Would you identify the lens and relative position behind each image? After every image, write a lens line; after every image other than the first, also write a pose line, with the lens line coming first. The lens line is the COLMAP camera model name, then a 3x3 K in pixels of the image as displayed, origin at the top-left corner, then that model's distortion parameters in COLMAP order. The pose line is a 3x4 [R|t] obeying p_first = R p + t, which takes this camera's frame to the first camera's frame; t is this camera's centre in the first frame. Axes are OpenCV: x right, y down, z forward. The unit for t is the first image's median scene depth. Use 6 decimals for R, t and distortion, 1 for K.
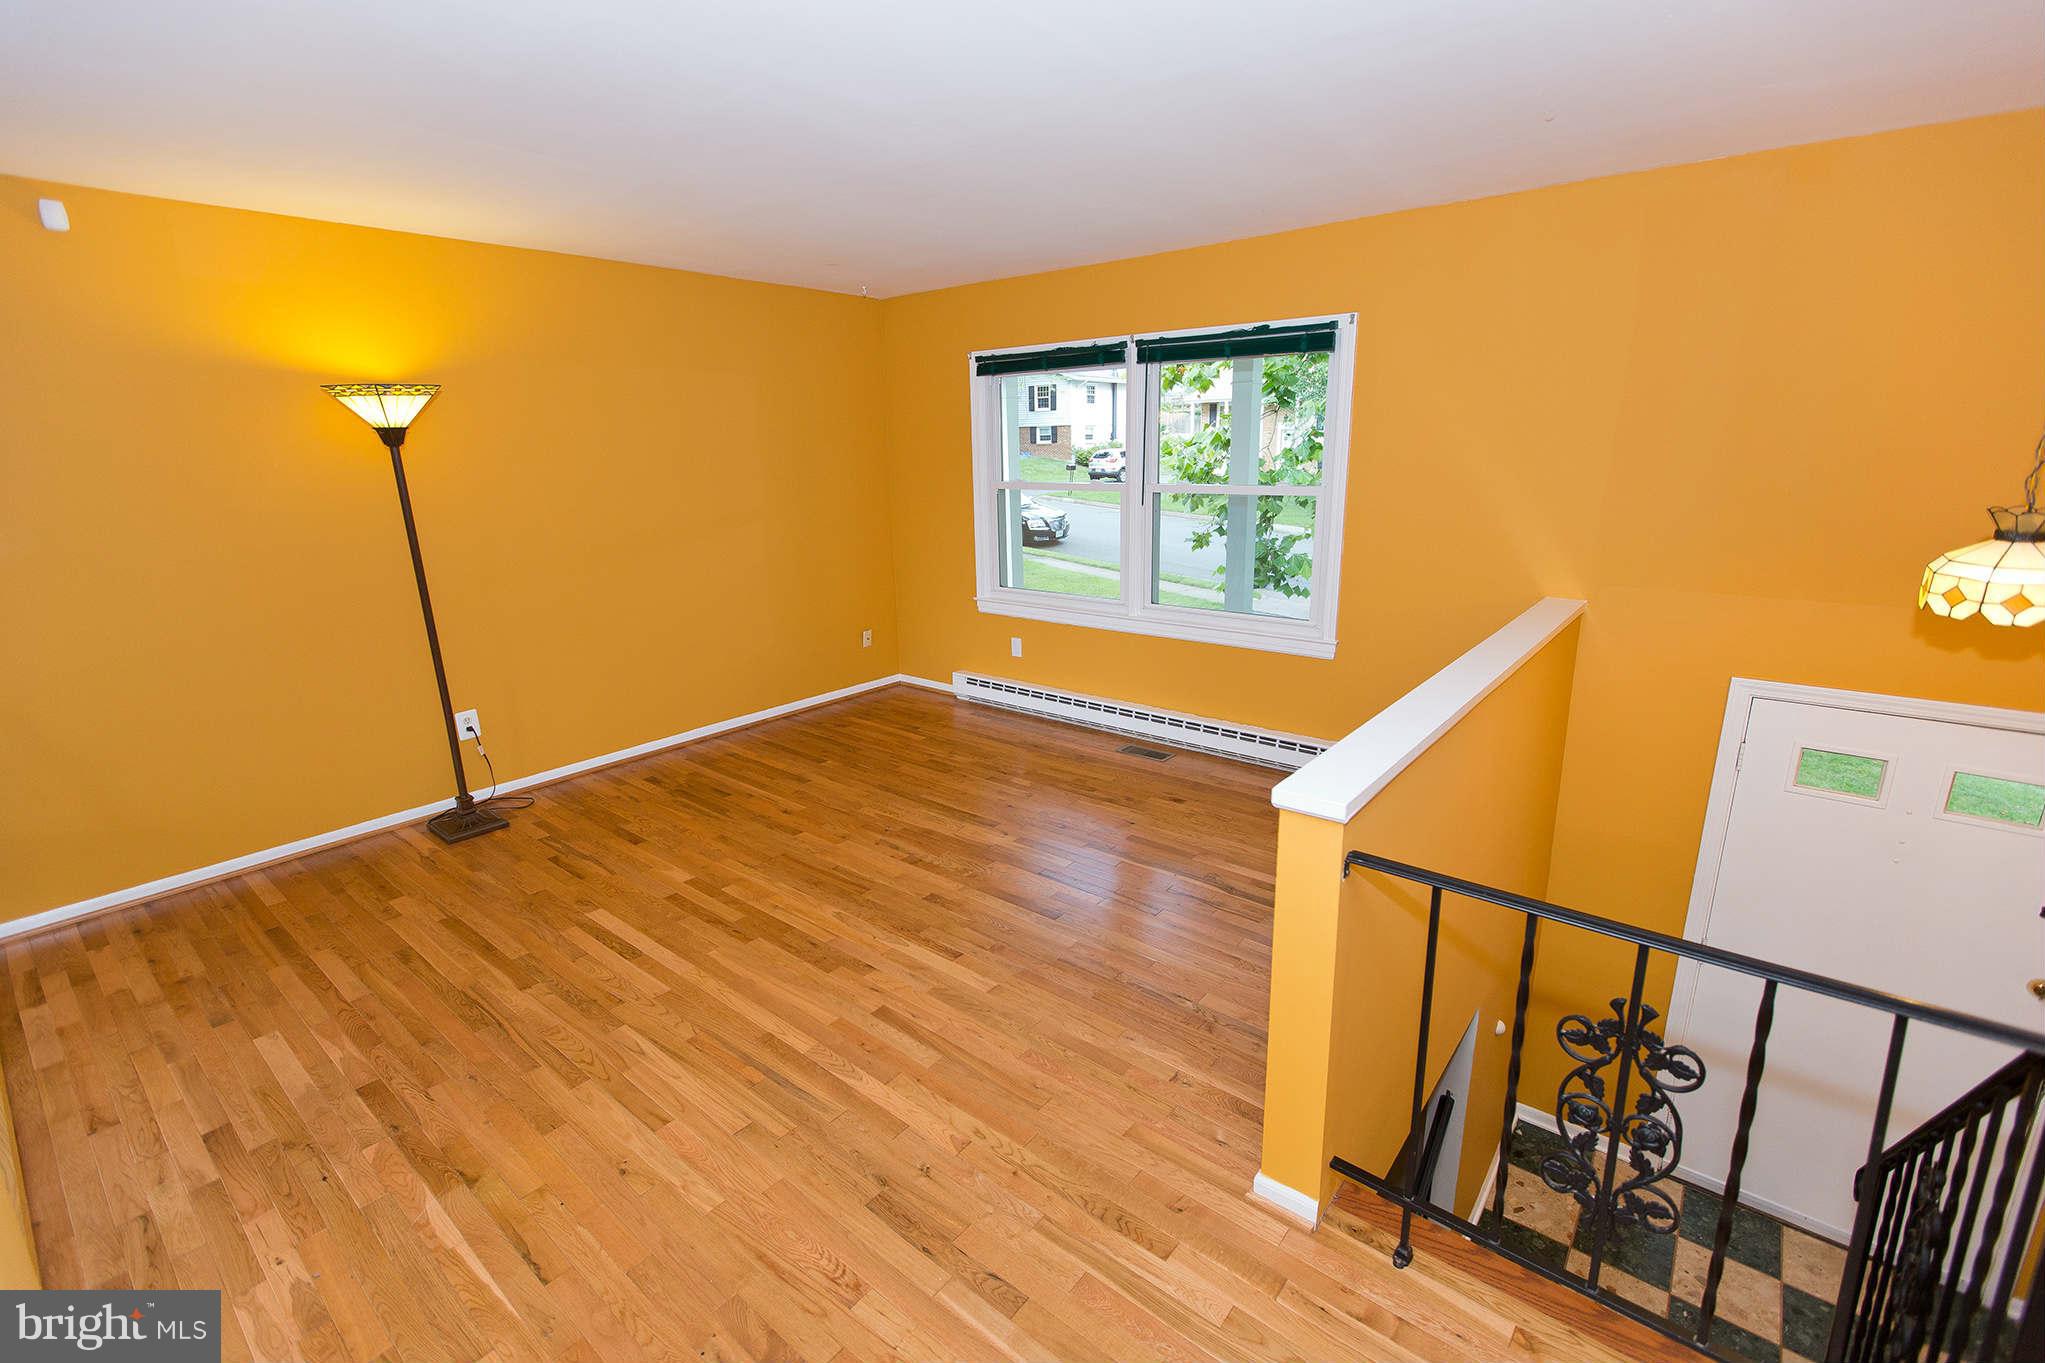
lens RADIAL K [[908.3, 0, 1031.3], [0, 908.3, 668.3], [0, 0, 1]] dist [0.004303, -0.001370]
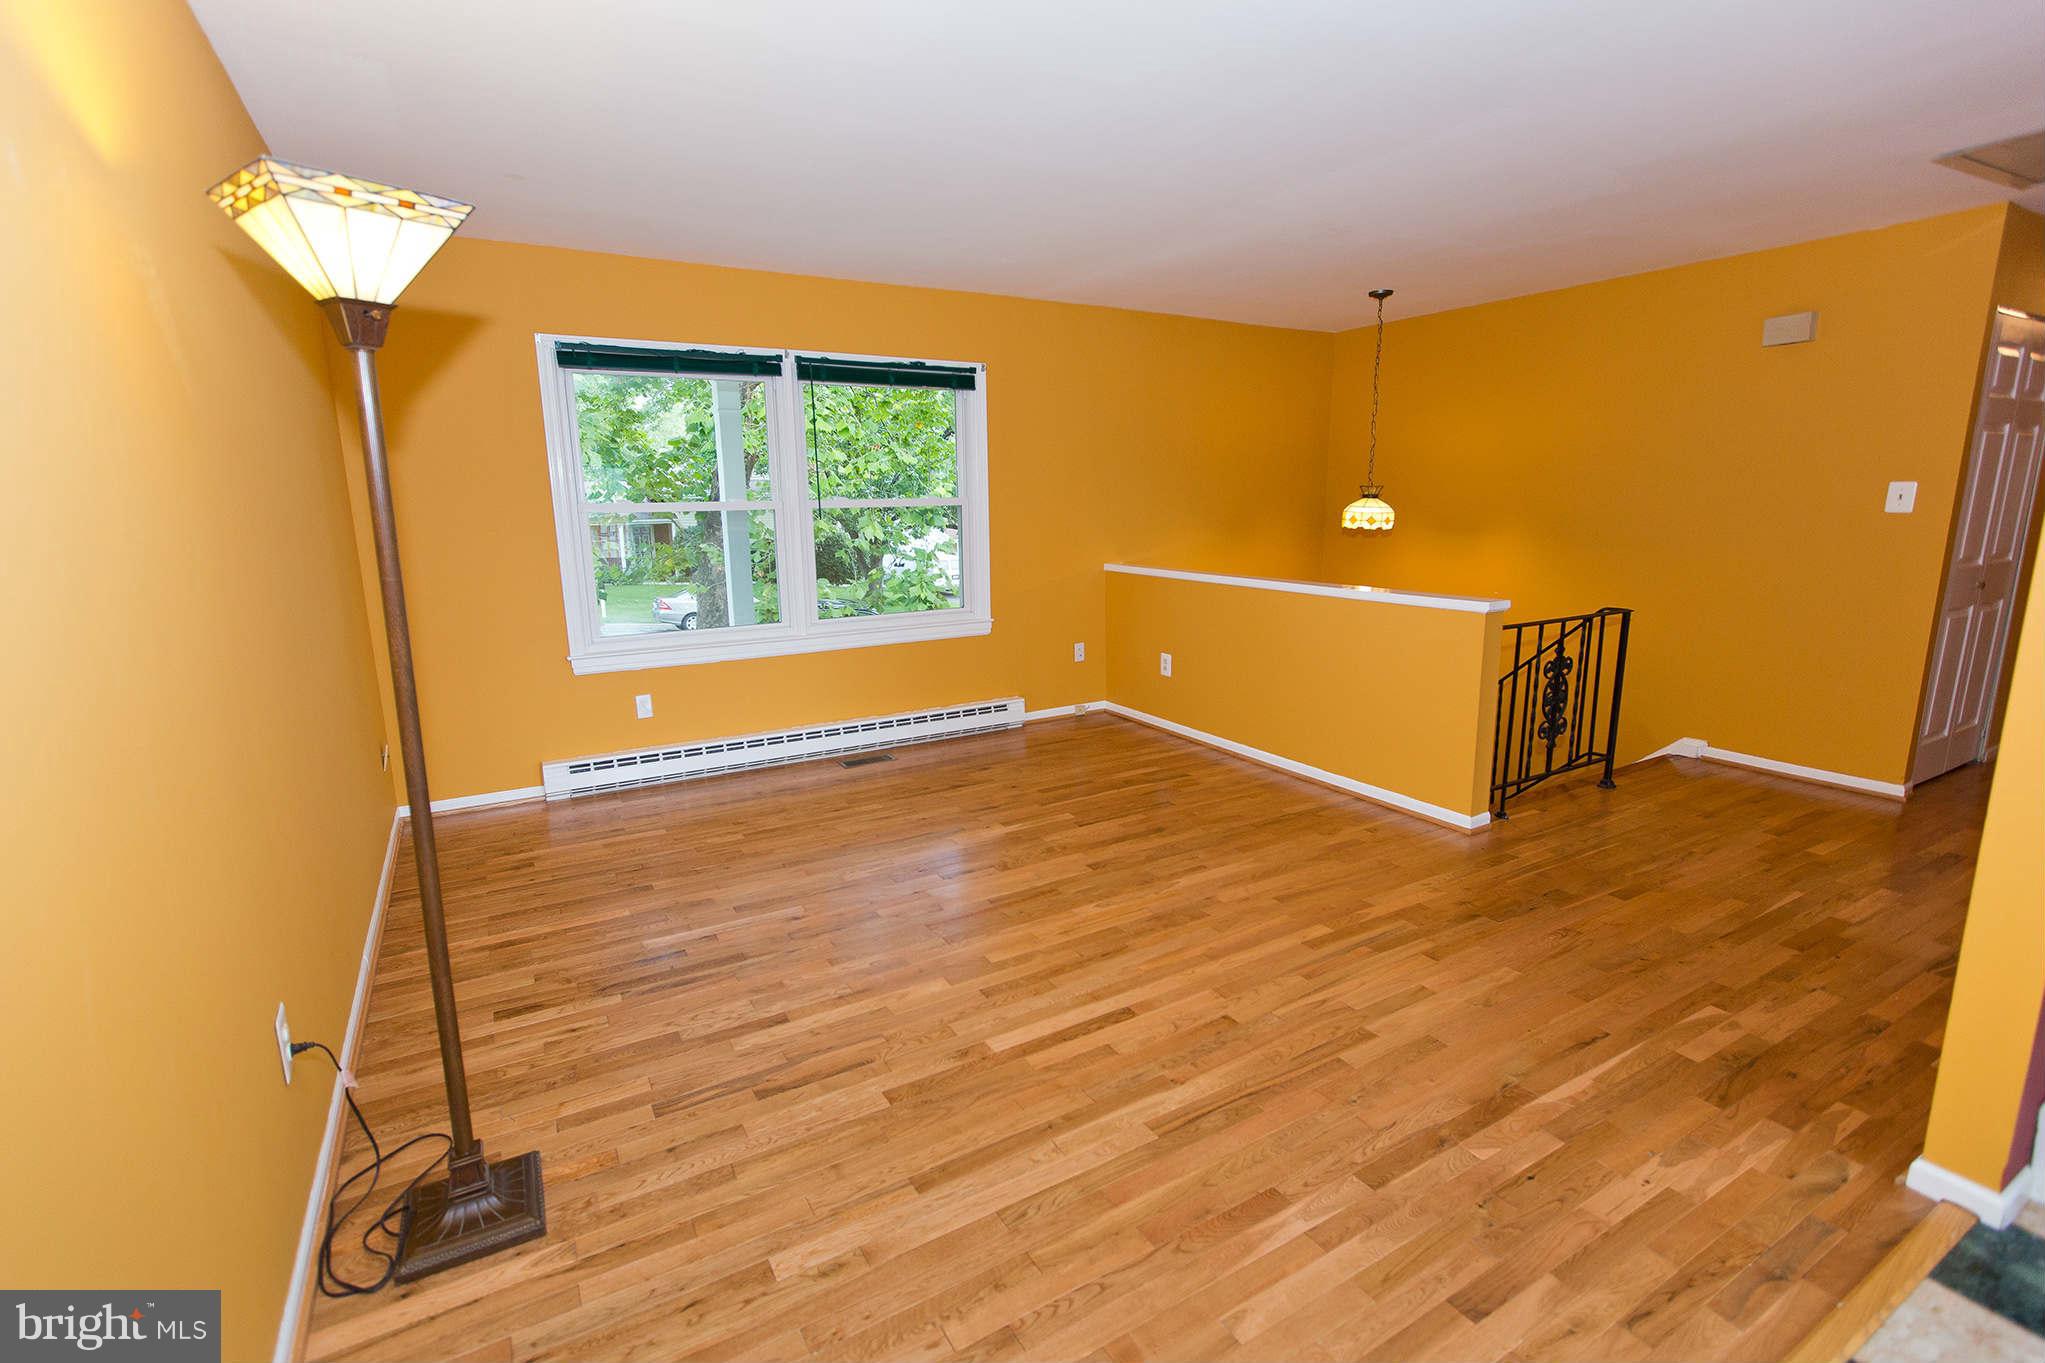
lens RADIAL K [[908.3, 0, 1014.9], [0, 908.3, 667.7], [0, 0, 1]] dist [0.004303, -0.001370]
pose [[0.357058, -0.160889, 0.920122, -0.860925], [0.234118, 0.969027, 0.078589, -0.057583], [-0.904267, 0.187356, 0.383665, 0.518156]]
